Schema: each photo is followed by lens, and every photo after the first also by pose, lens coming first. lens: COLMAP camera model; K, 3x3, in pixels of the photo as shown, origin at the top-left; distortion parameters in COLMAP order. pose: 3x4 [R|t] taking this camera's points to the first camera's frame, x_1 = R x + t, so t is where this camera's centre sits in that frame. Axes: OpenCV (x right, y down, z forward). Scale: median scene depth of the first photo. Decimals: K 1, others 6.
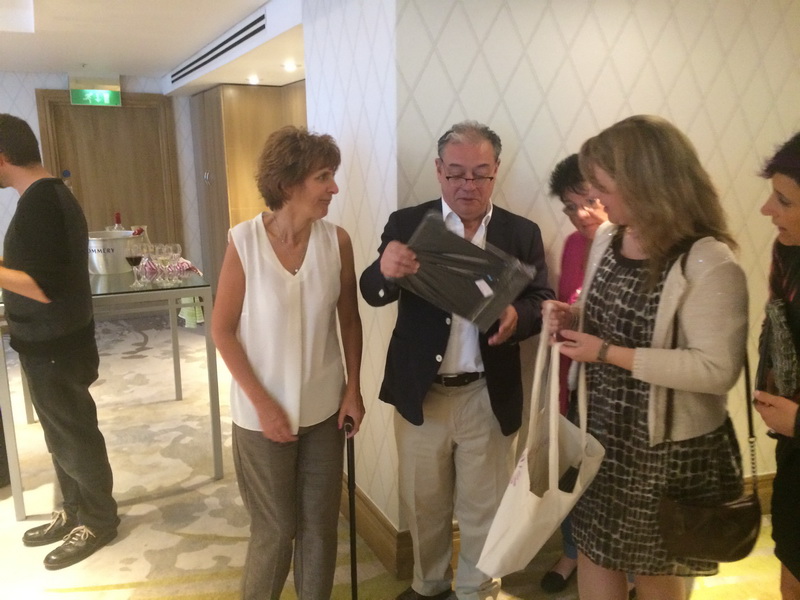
lens RADIAL K [[677.8, 0, 400.0], [0, 677.8, 300.0], [0, 0, 1]] dist [0.005530, 0.001915]
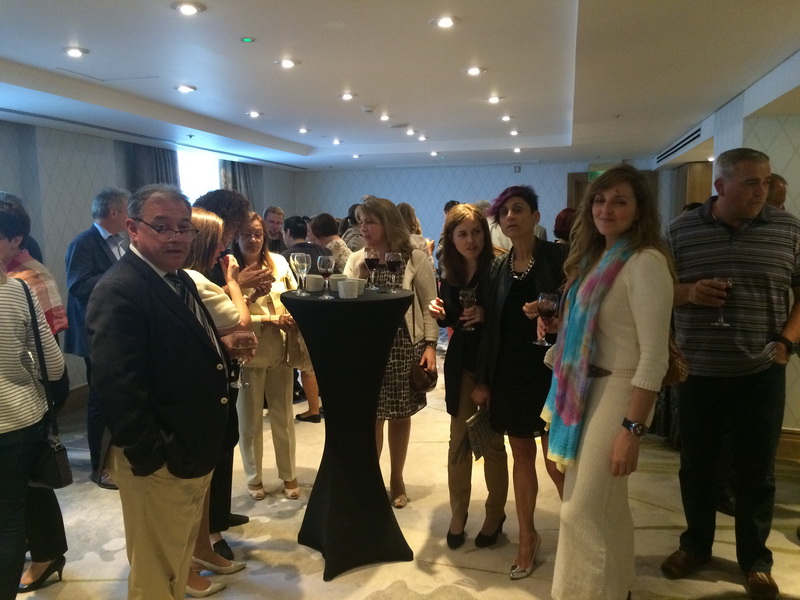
lens RADIAL K [[677.8, 0, 400.0], [0, 677.8, 300.0], [0, 0, 1]] dist [0.005530, 0.001915]
pose [[0.754952, 0.058650, -0.653152, 0.224180], [-0.112598, 0.992794, -0.041000, 0.092264], [0.646041, 0.104497, 0.756116, -0.431628]]
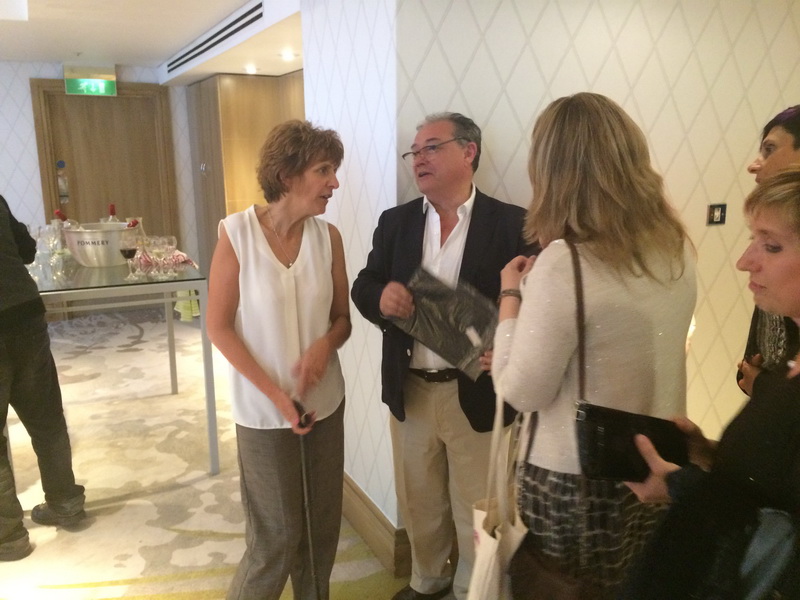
lens RADIAL K [[680.7, 0, 400.0], [0, 680.7, 300.0], [0, 0, 1]] dist [-0.007644, -0.004198]
pose [[0.999987, 0.004647, 0.001943, -0.000341], [-0.004666, 0.999938, 0.010064, -0.001495], [-0.001896, -0.010072, 0.999947, 0.012896]]
